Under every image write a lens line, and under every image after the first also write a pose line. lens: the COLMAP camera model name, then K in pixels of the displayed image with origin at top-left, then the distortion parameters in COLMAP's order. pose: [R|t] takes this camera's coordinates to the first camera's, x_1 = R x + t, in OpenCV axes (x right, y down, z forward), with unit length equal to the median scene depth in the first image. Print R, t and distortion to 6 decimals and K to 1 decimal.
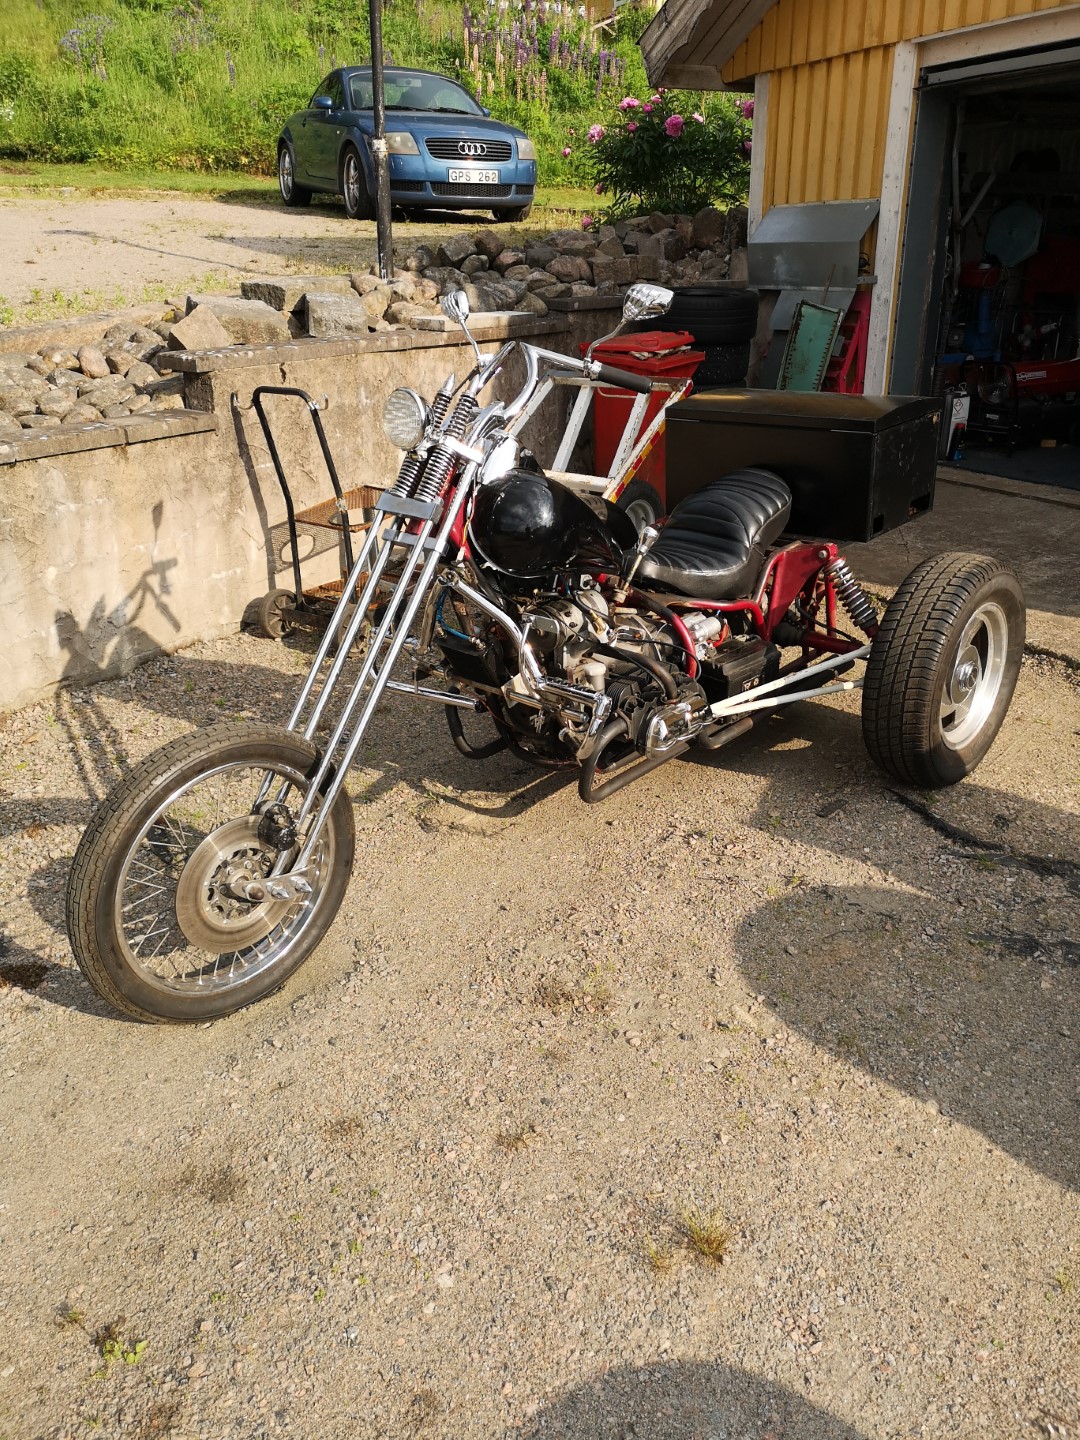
lens RADIAL K [[1119.7, 0, 540.0], [0, 1119.7, 720.0], [0, 0, 1]] dist [0.027259, -0.007412]
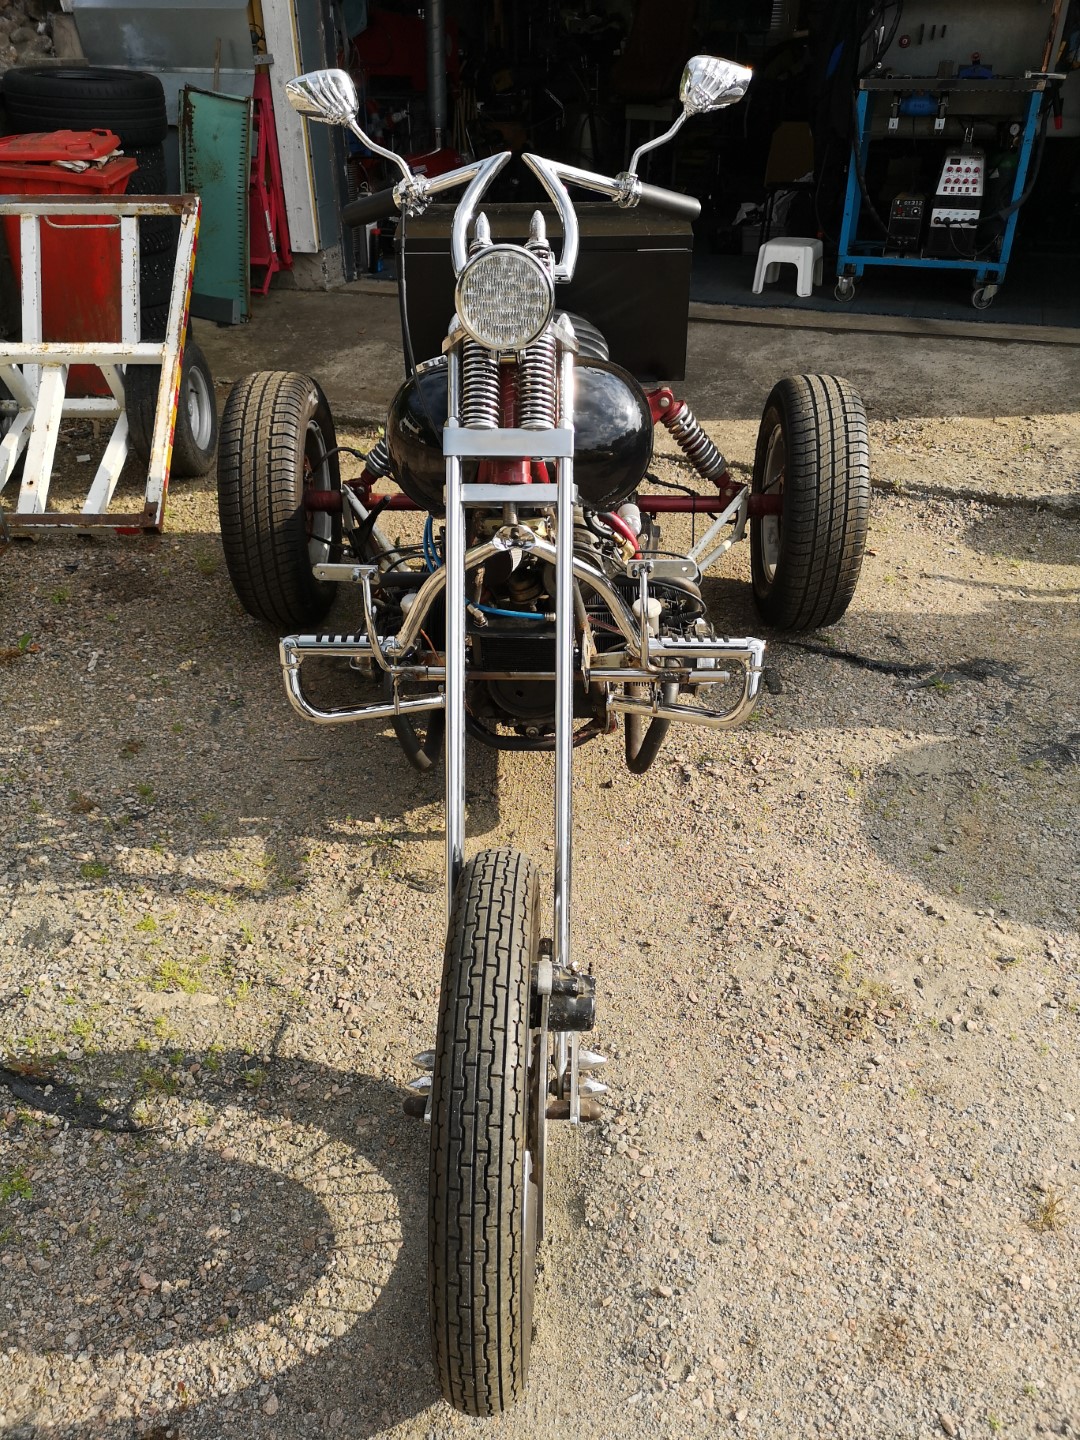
lens RADIAL K [[1117.7, 0, 540.0], [0, 1117.7, 720.0], [0, 0, 1]] dist [0.001553, 0.005846]
pose [[0.751153, -0.333683, 0.569583, -0.407019], [0.239725, 0.941818, 0.235607, -0.149177], [-0.615061, -0.040434, 0.787442, 0.395987]]
